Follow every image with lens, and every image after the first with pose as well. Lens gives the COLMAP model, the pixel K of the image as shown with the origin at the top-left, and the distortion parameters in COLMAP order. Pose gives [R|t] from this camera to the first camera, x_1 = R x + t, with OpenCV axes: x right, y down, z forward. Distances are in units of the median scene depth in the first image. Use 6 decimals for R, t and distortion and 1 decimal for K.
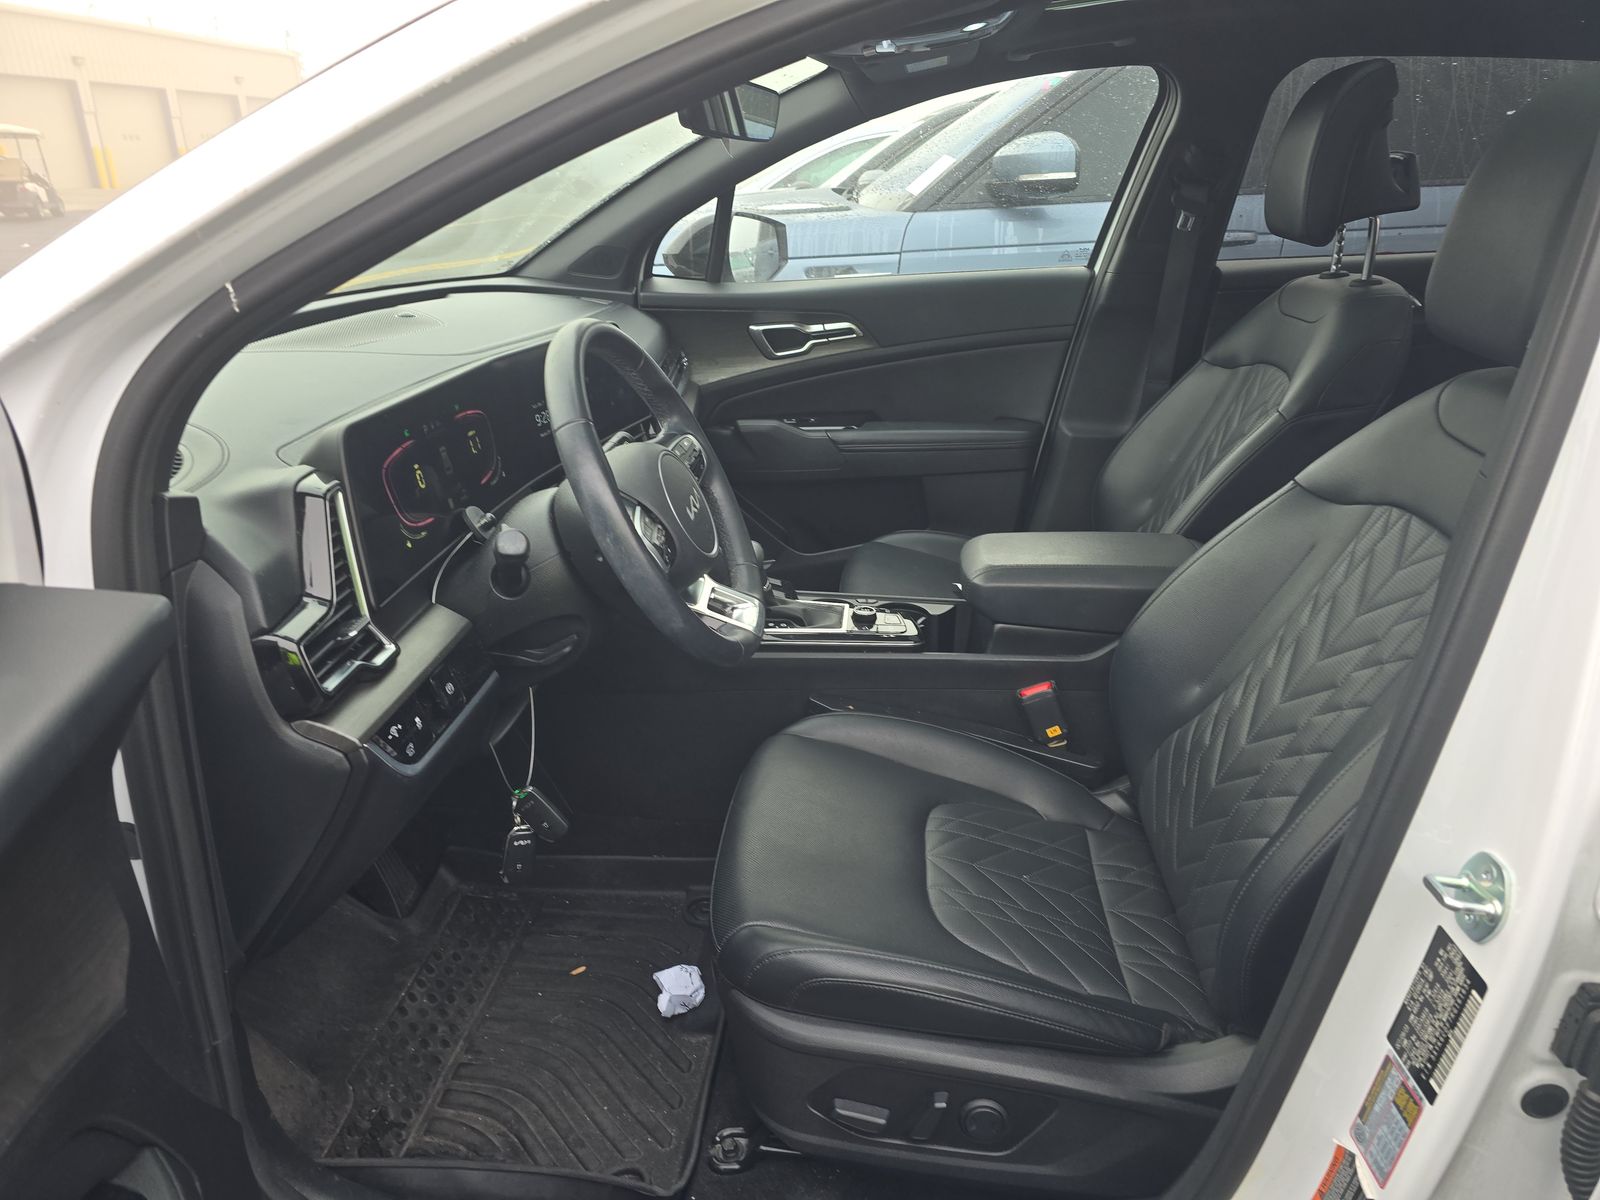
lens RADIAL K [[1067.8, 0, 797.4], [0, 1067.8, 599.7], [0, 0, 1]] dist [0.026646, -0.022764]
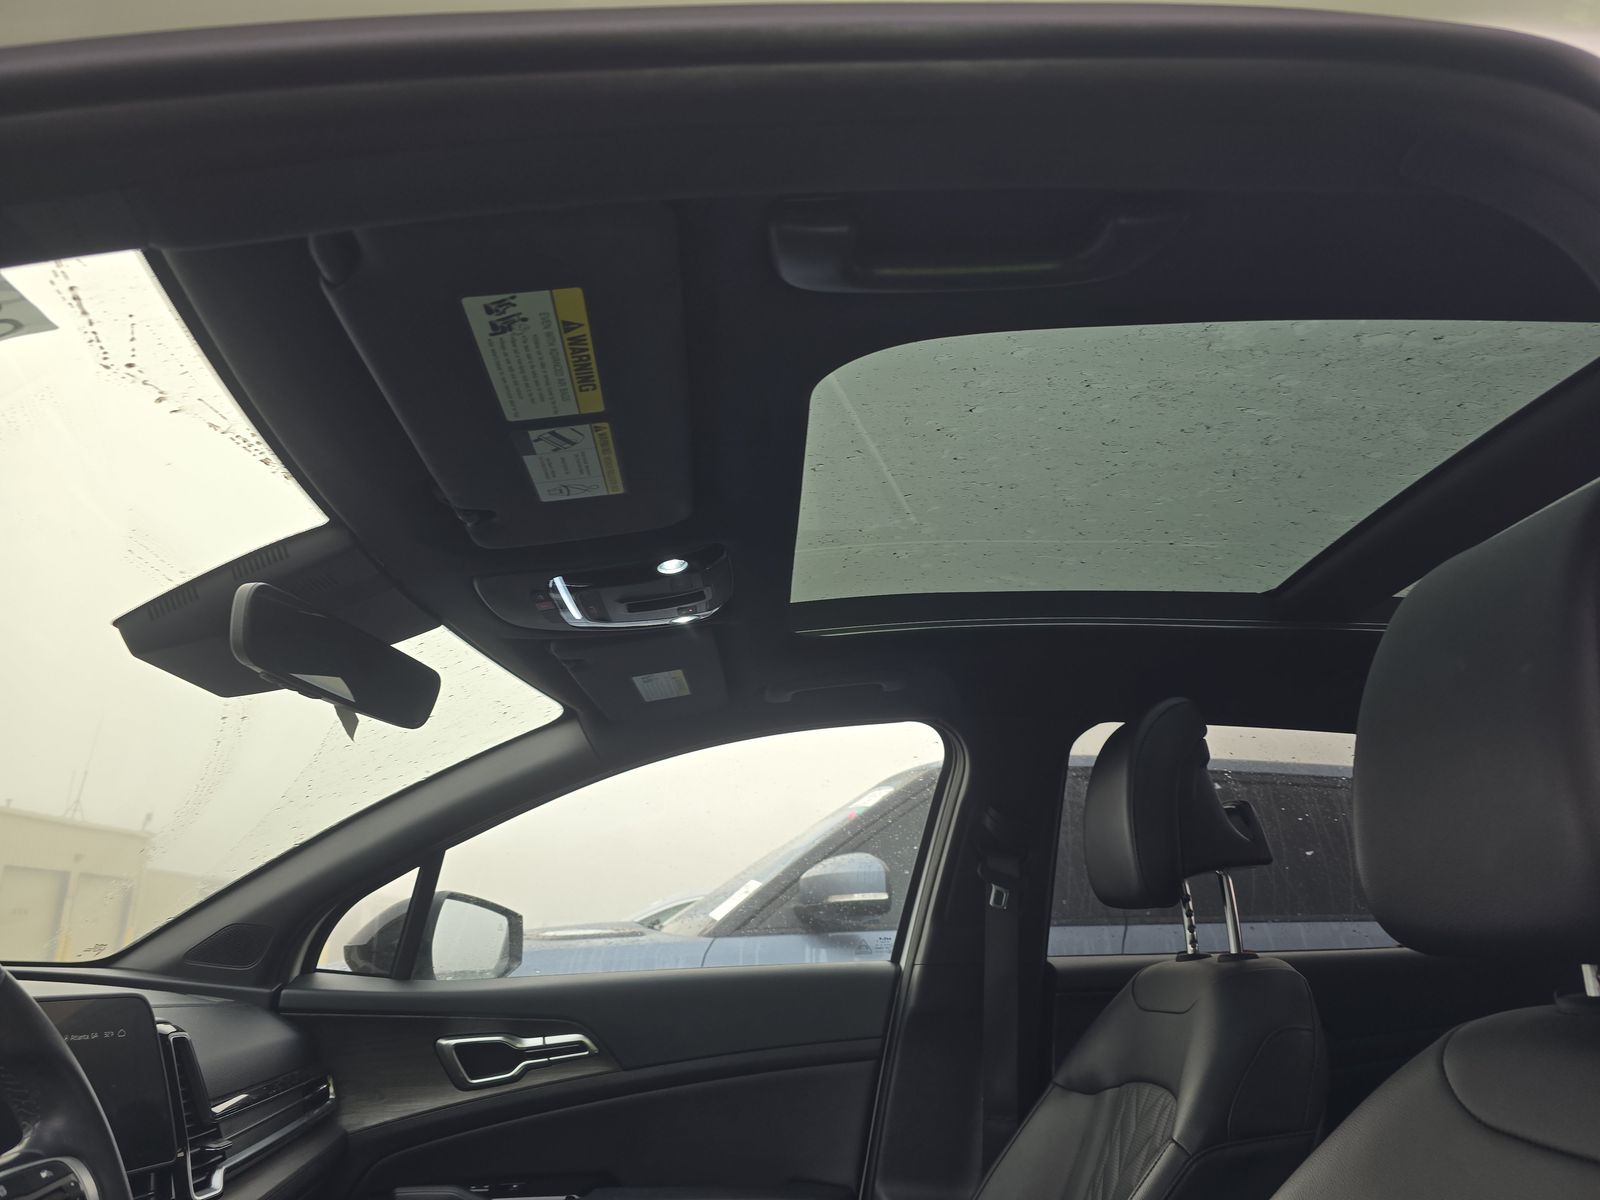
lens RADIAL K [[1067.8, 0, 803.6], [0, 1067.8, 591.0], [0, 0, 1]] dist [0.026646, -0.022764]
pose [[0.990425, 0.055235, 0.126519, 0.090105], [0.039741, 0.763596, -0.644470, -0.012574], [-0.132207, 0.643327, 0.754090, 0.234723]]
